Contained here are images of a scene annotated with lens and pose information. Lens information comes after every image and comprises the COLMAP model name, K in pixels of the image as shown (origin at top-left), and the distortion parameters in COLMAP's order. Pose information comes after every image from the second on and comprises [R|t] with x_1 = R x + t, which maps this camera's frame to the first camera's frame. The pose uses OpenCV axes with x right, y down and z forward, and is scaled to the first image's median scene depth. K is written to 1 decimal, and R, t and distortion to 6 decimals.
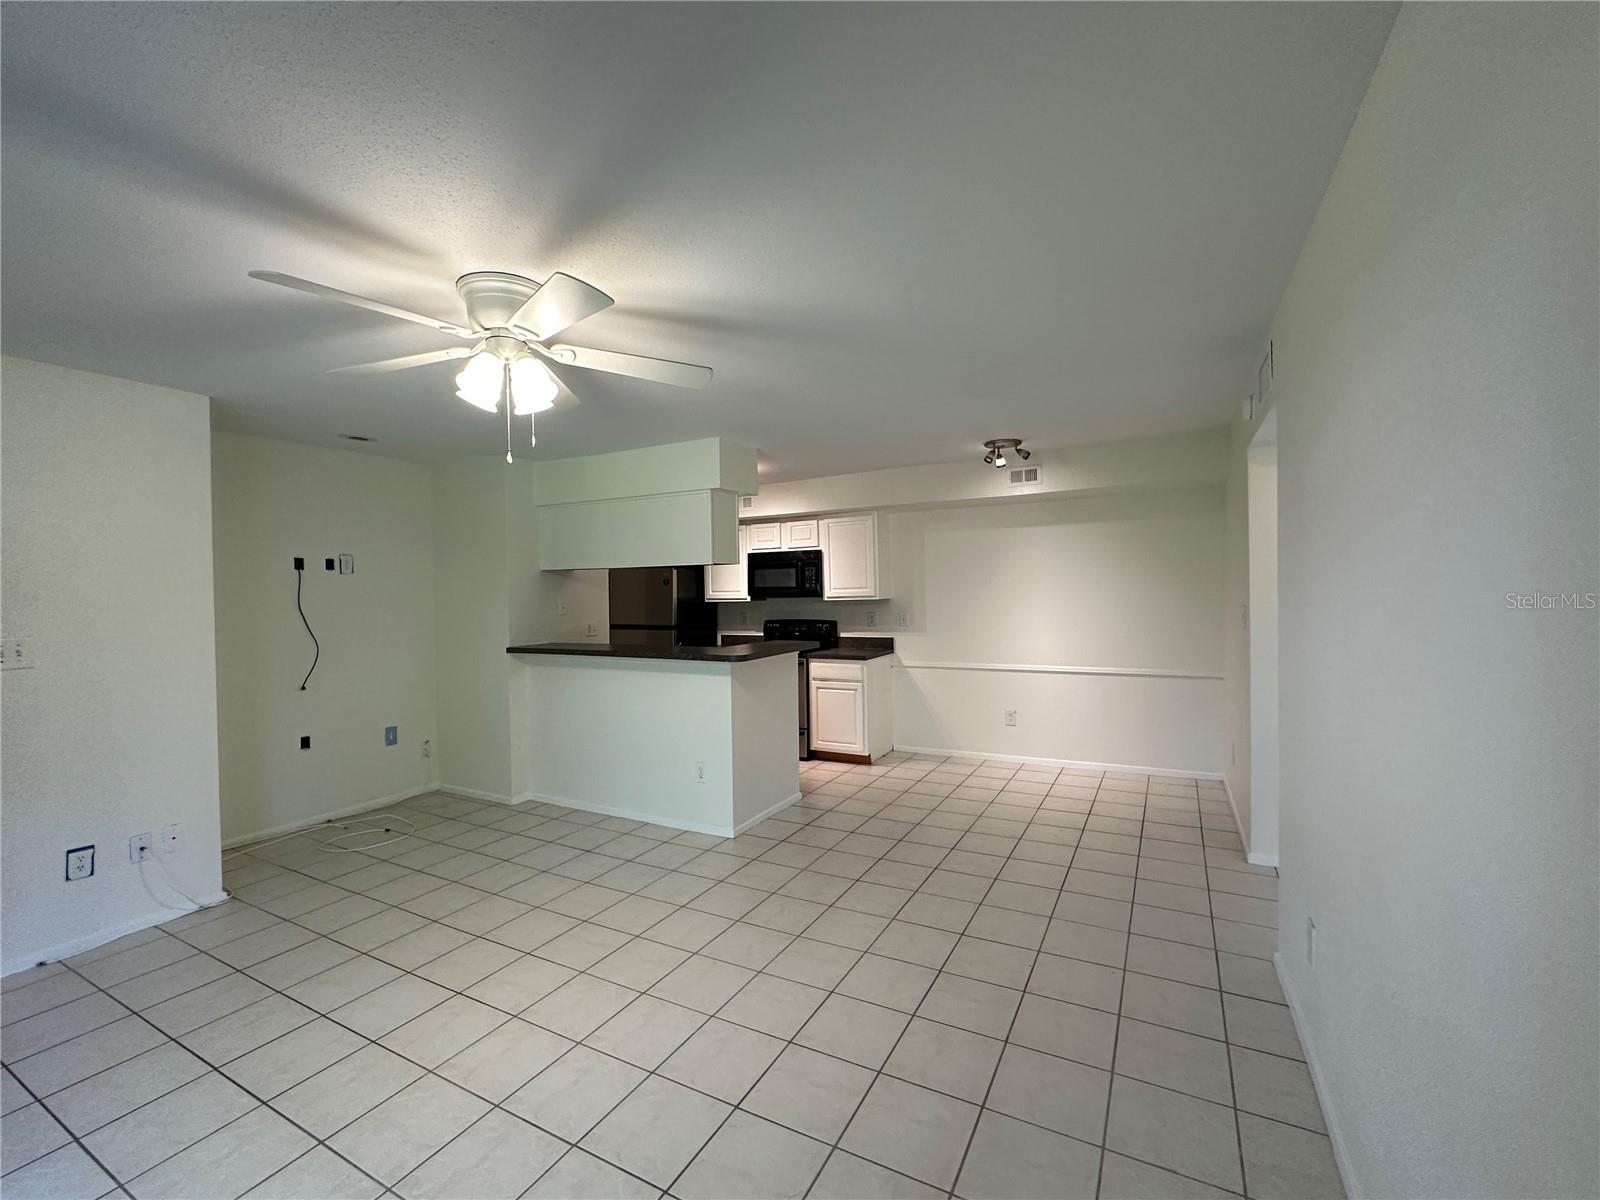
lens RADIAL K [[681.6, 0, 805.8], [0, 681.6, 600.1], [0, 0, 1]] dist [-0.000453, 0.000194]
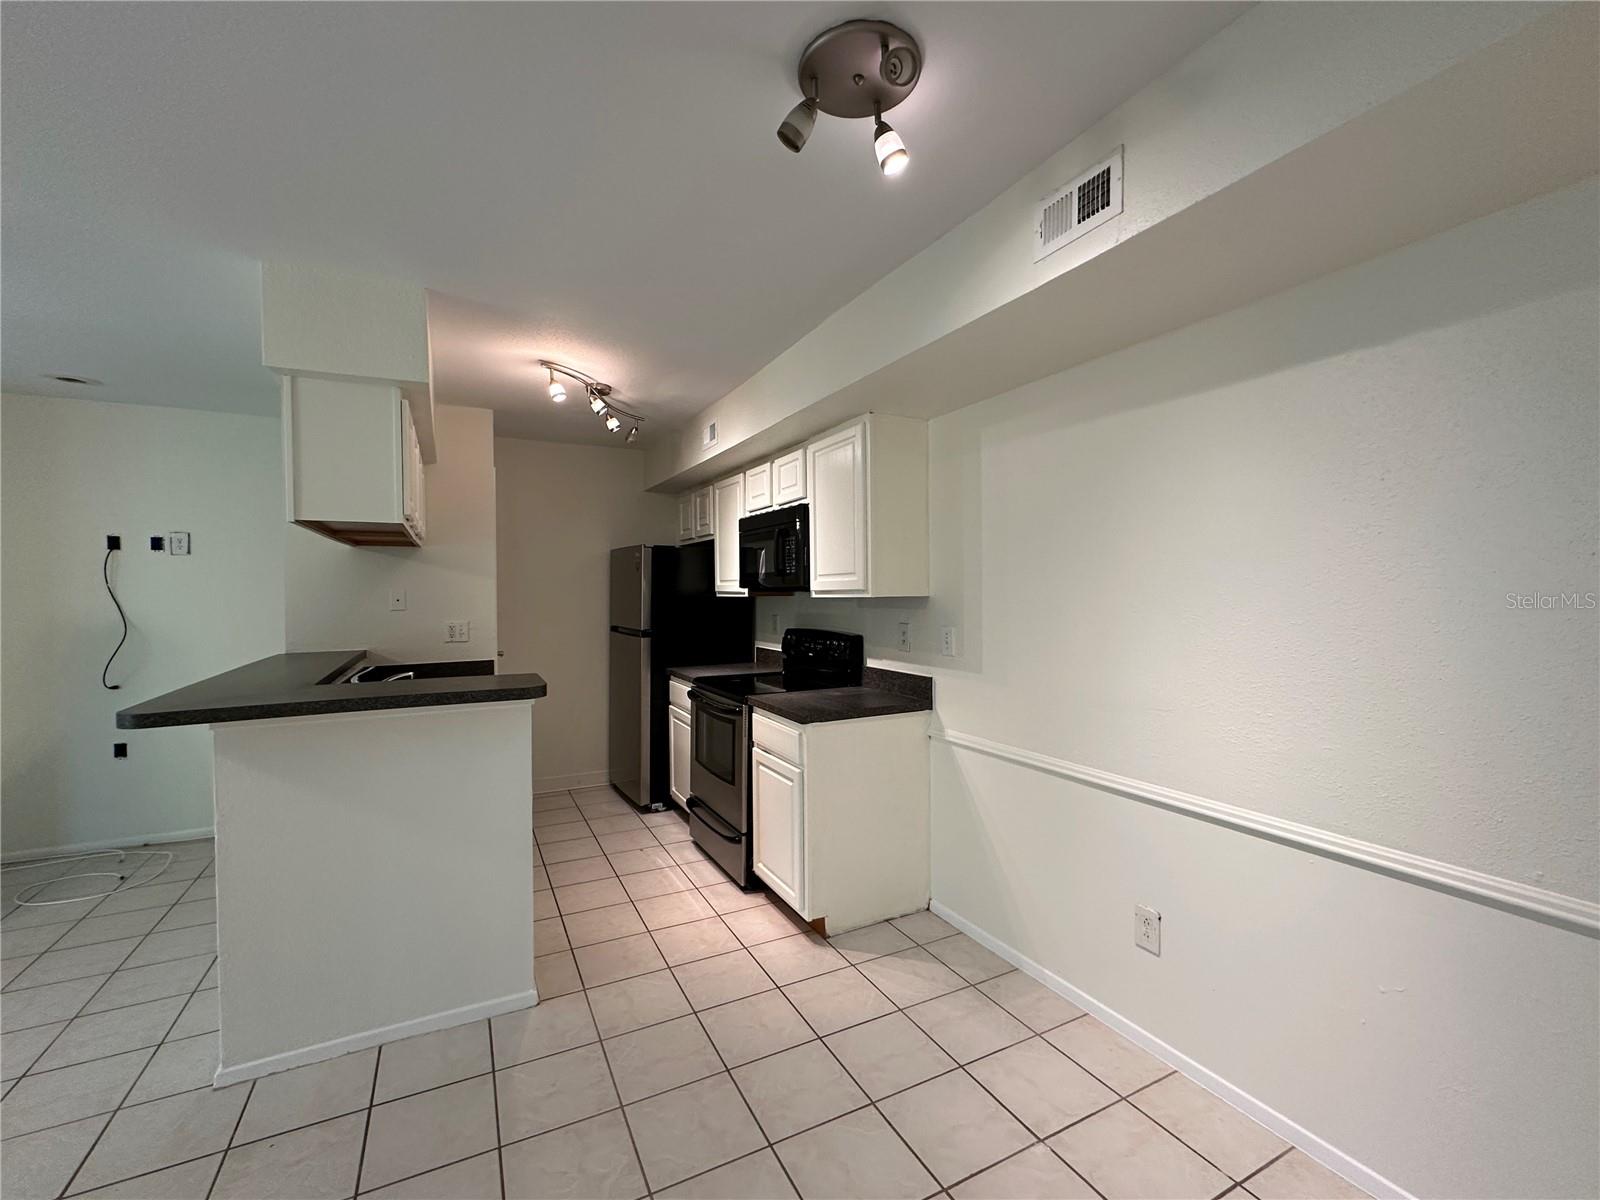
lens RADIAL K [[681.6, 0, 798.6], [0, 681.6, 603.7], [0, 0, 1]] dist [-0.000453, 0.000194]
pose [[0.822279, 0.026493, -0.568467, 0.326023], [-0.015720, 0.999592, 0.023847, -0.007639], [0.568867, -0.010672, 0.822360, 0.554453]]
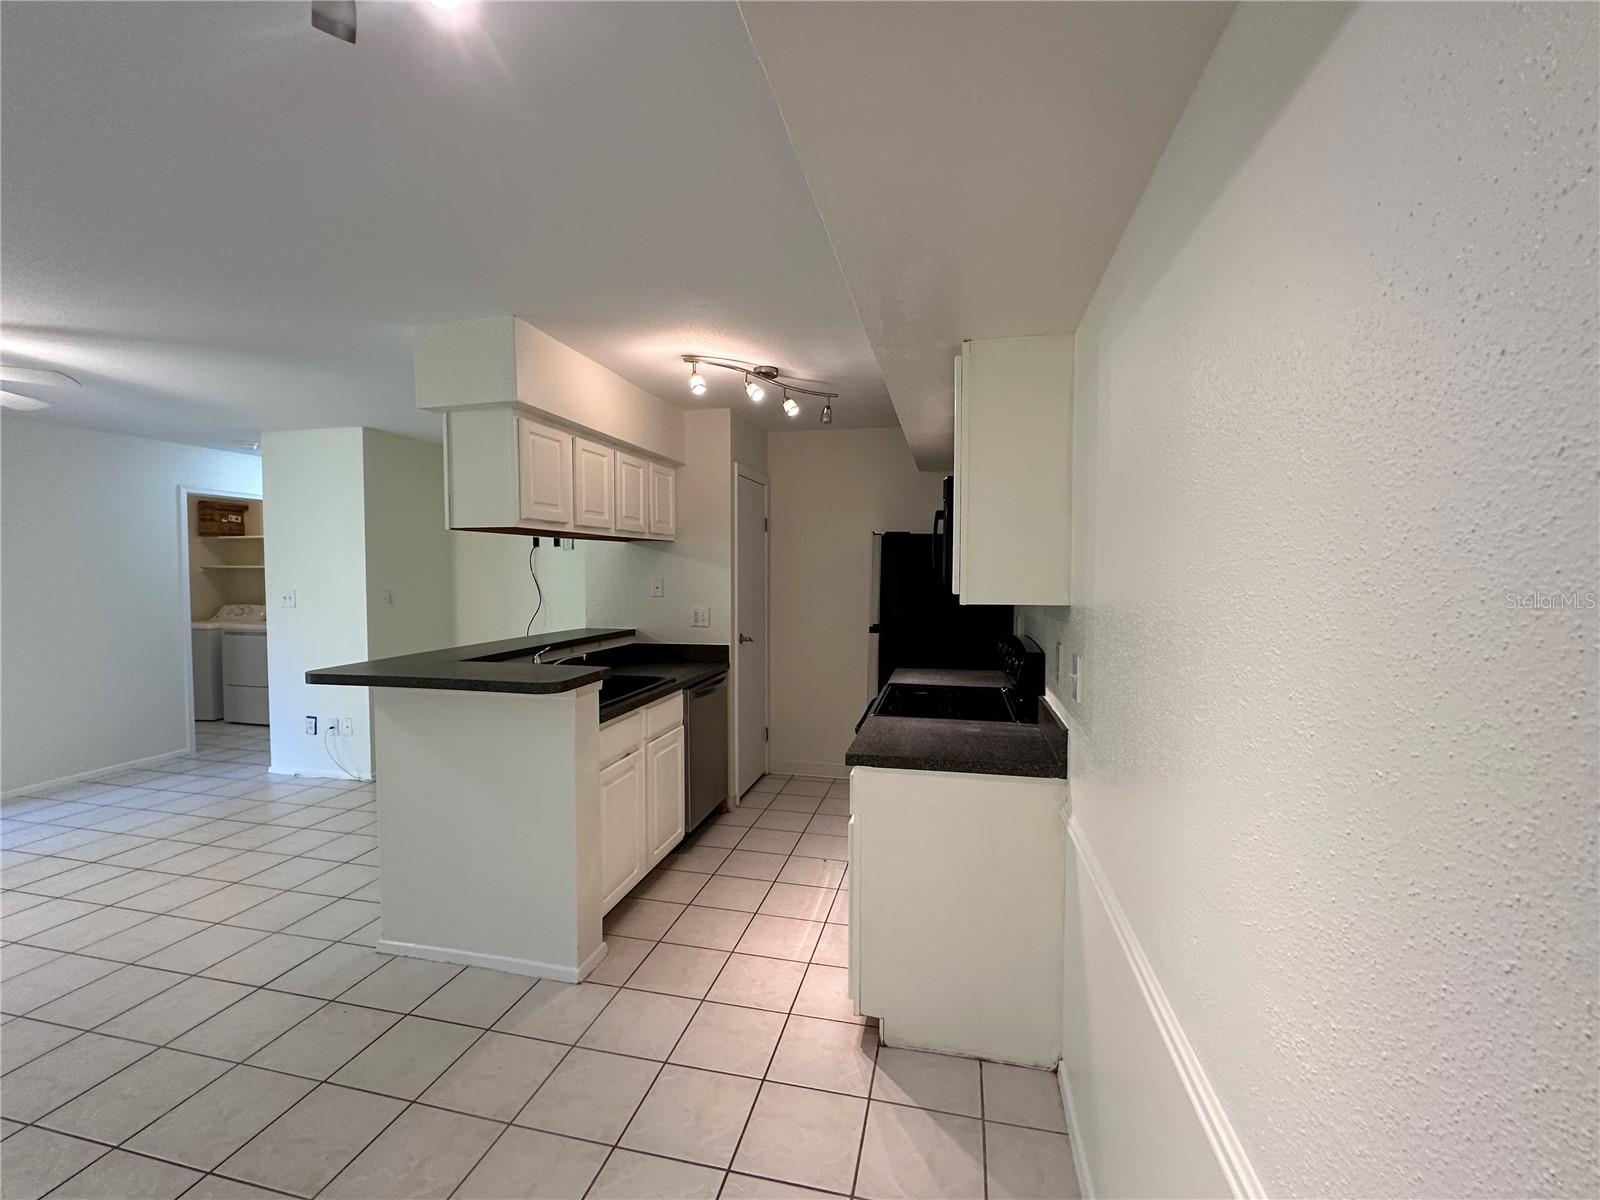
lens RADIAL K [[681.6, 0, 796.8], [0, 681.6, 600.5], [0, 0, 1]] dist [-0.000453, 0.000194]
pose [[0.261607, 0.063508, -0.963083, 0.398200], [-0.016460, 0.997981, 0.061338, -0.022410], [0.965034, -0.000194, 0.262124, 0.800832]]
